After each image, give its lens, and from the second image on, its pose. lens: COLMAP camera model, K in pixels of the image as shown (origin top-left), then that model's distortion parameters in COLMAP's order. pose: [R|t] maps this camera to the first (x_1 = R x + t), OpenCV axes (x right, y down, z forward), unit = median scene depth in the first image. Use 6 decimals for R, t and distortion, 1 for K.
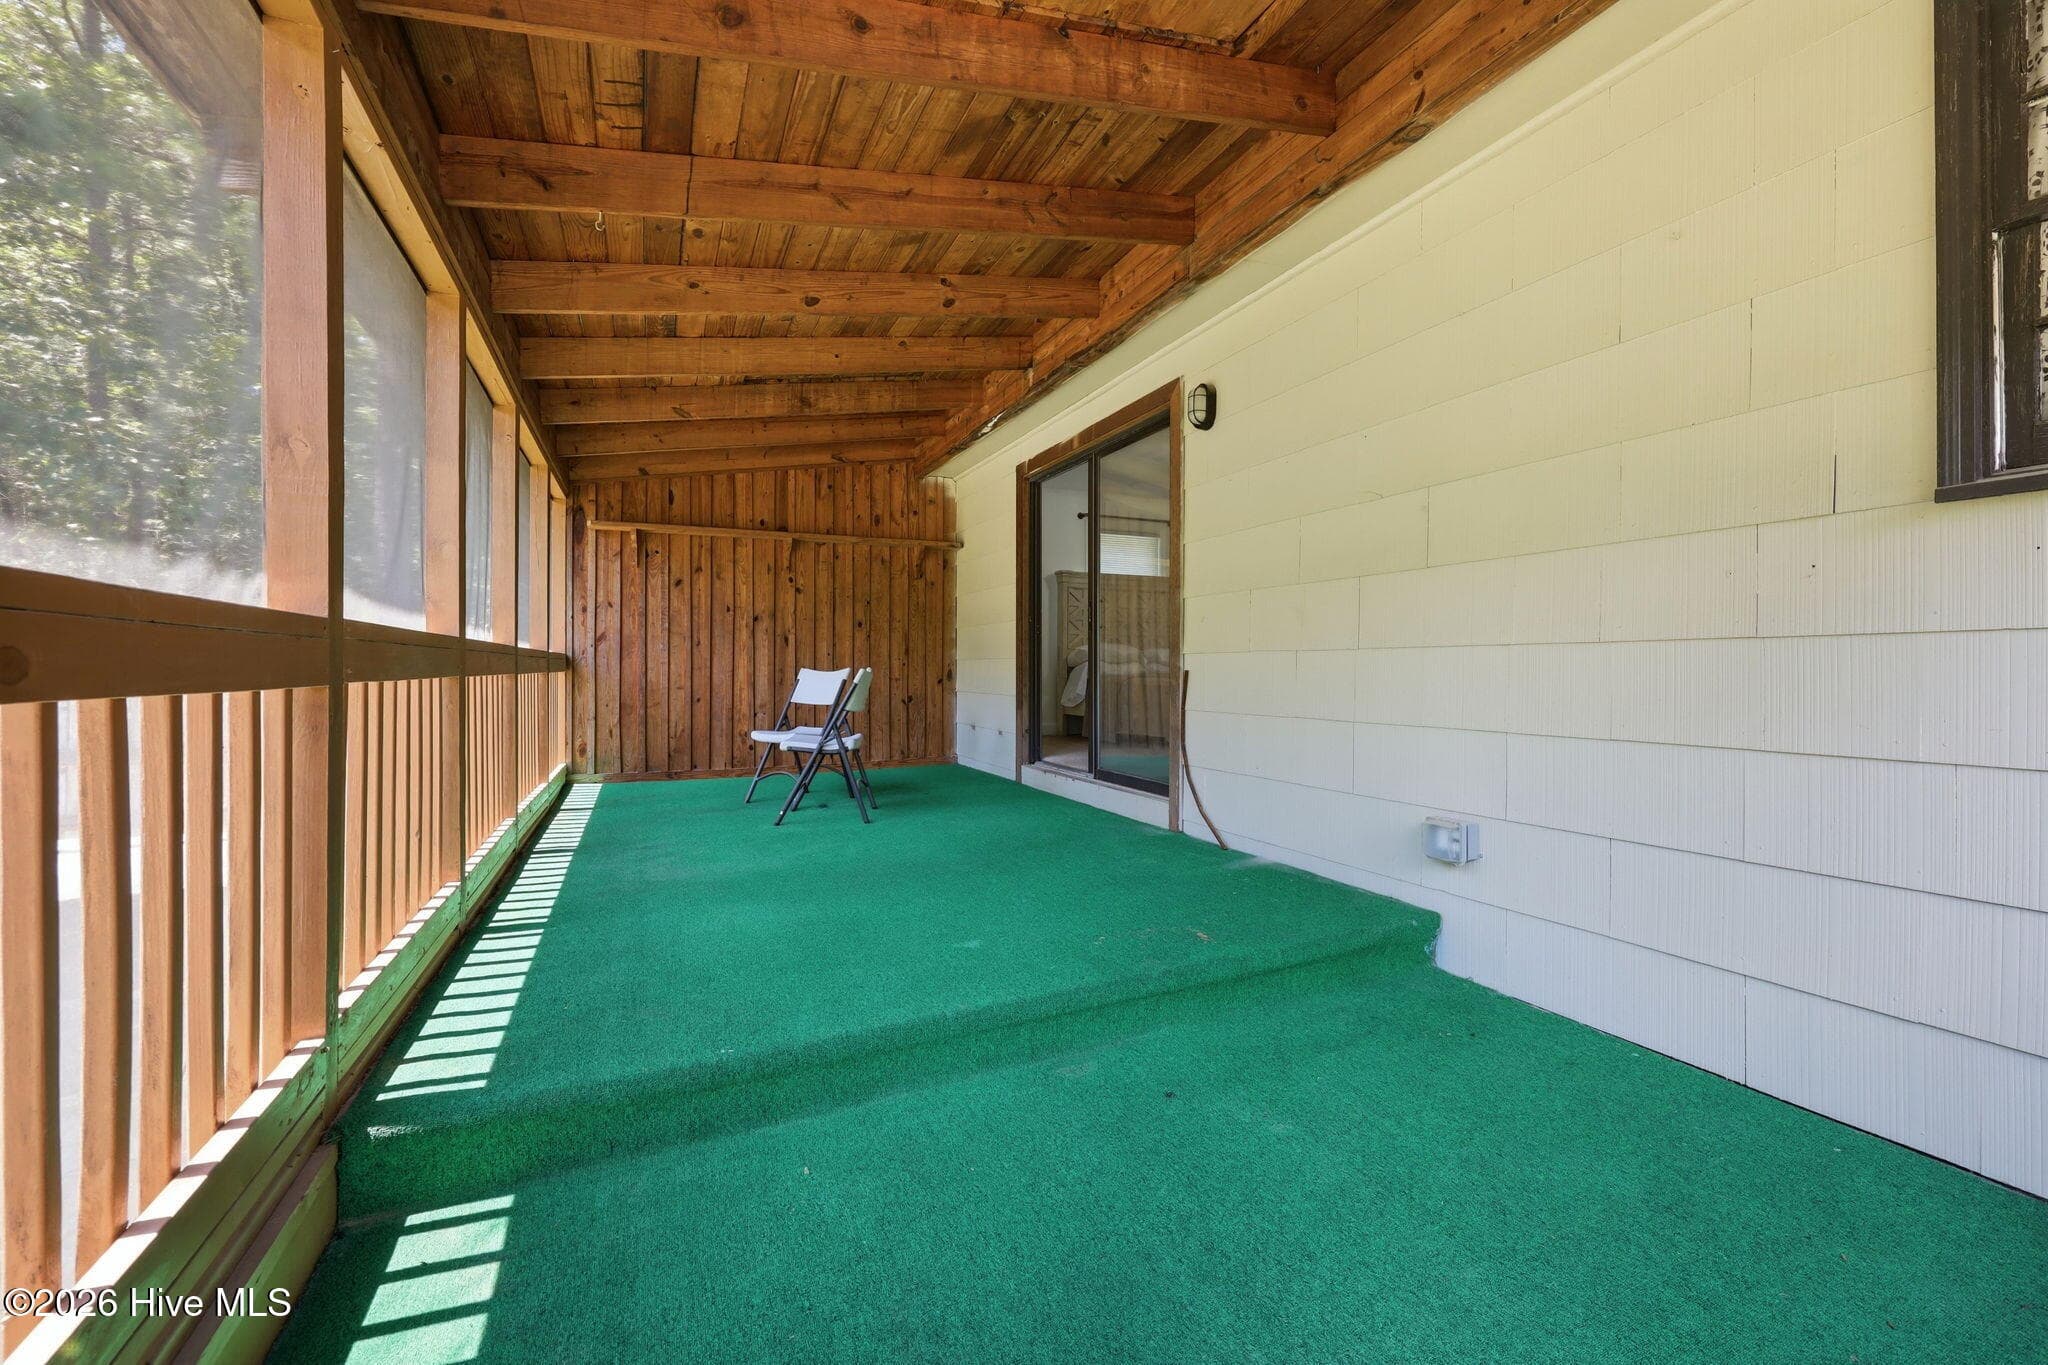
lens RADIAL K [[831.3, 0, 1021.8], [0, 831.3, 672.1], [0, 0, 1]] dist [-0.005845, 0.000317]
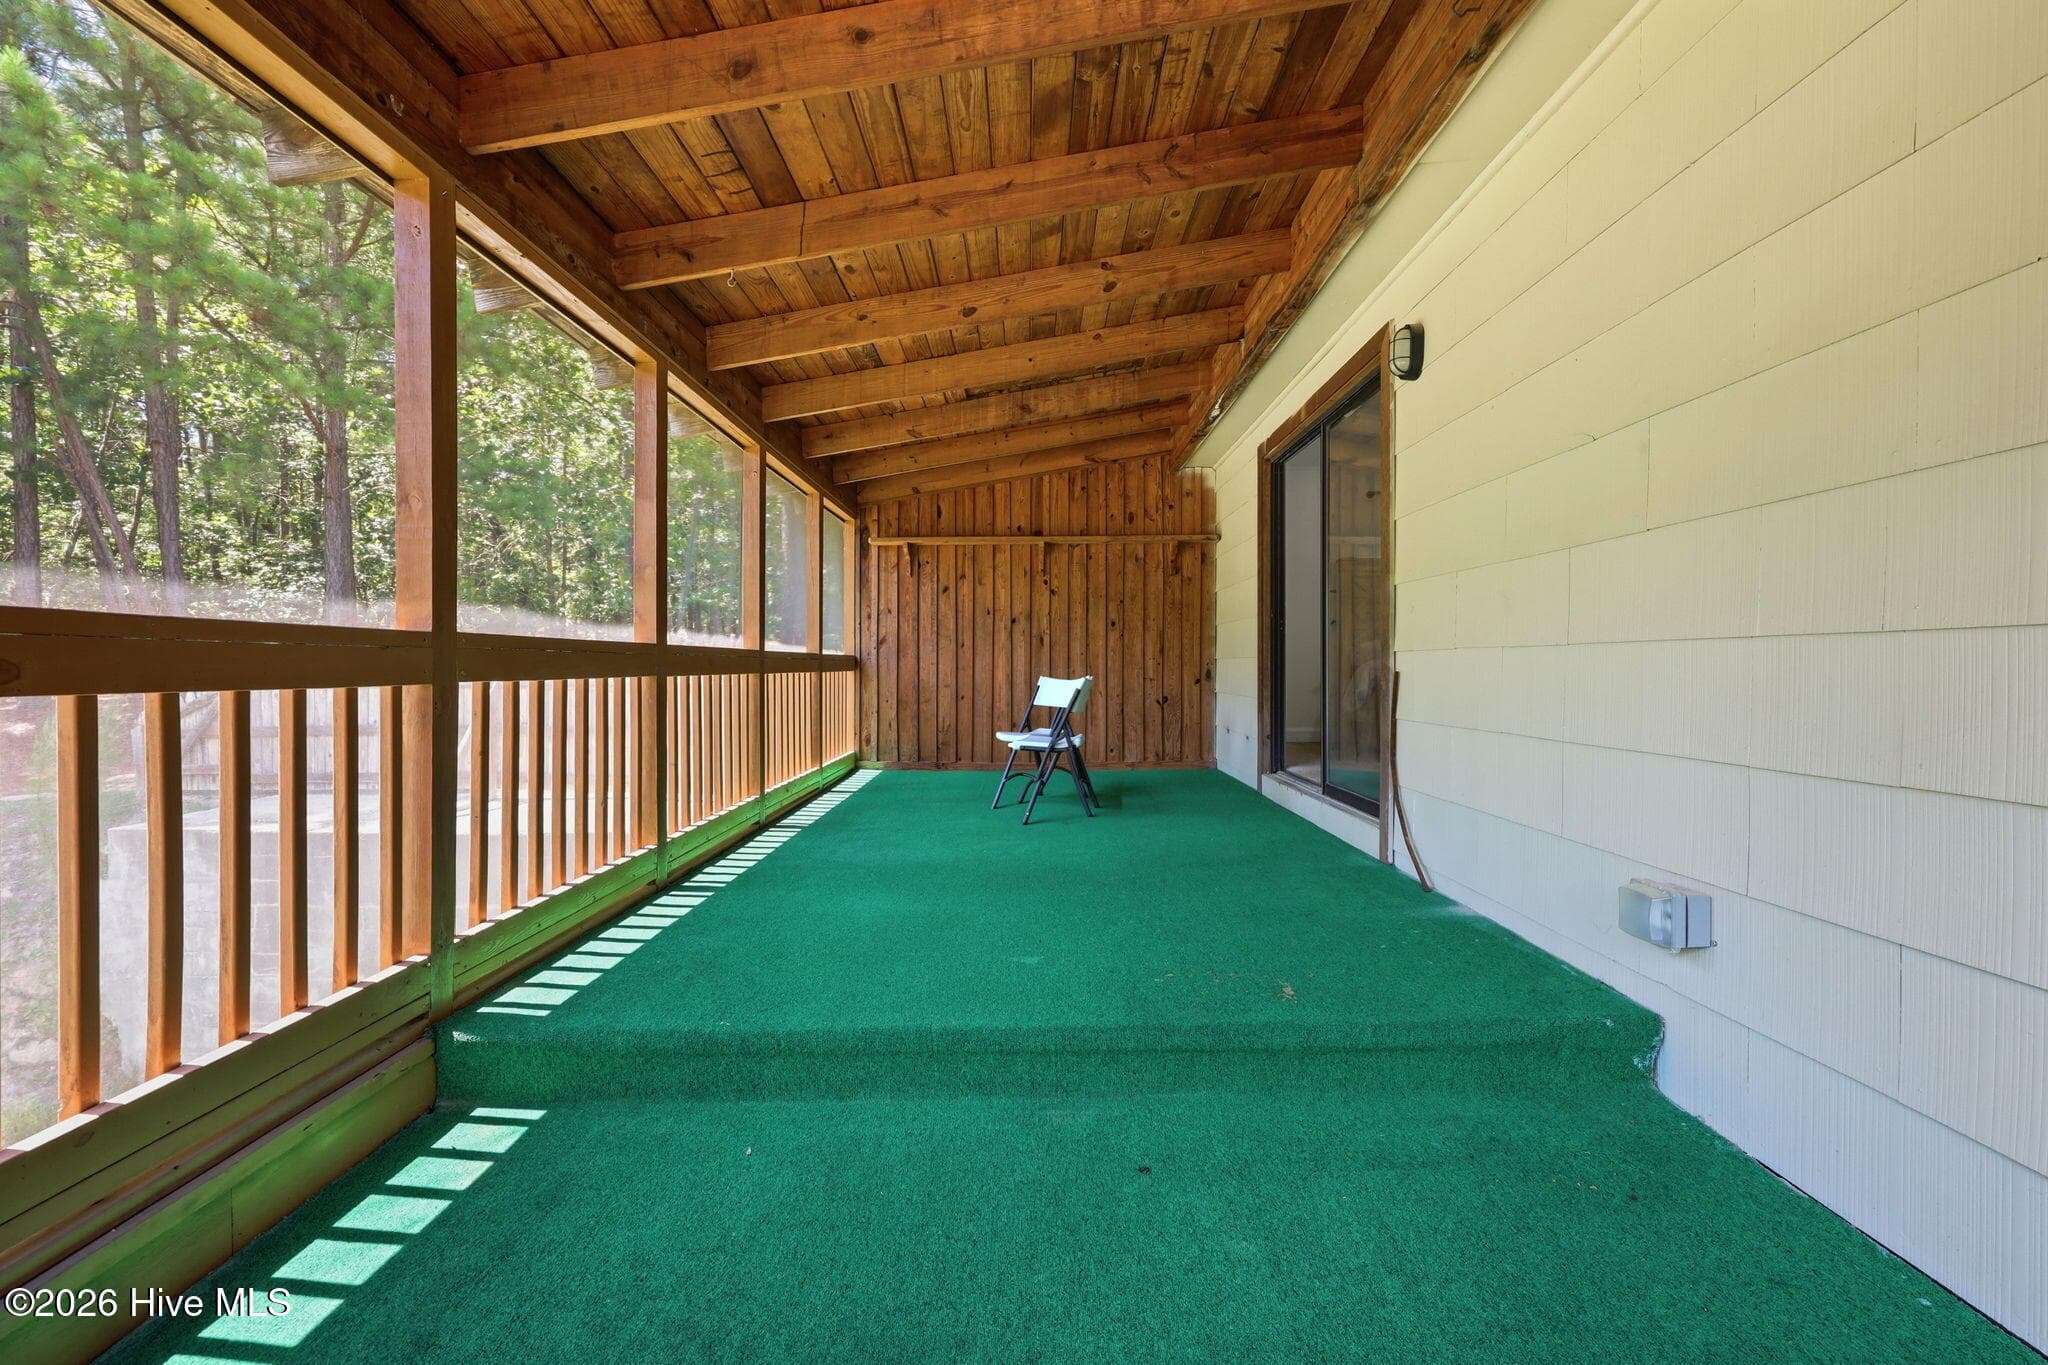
lens RADIAL K [[831.3, 0, 1018.3], [0, 831.3, 670.1], [0, 0, 1]] dist [-0.005845, 0.000317]
pose [[0.903803, 0.001070, -0.427948, 0.296940], [-0.001228, 0.999999, -0.000093, -0.003967], [0.427948, 0.000610, 0.903803, 0.119309]]
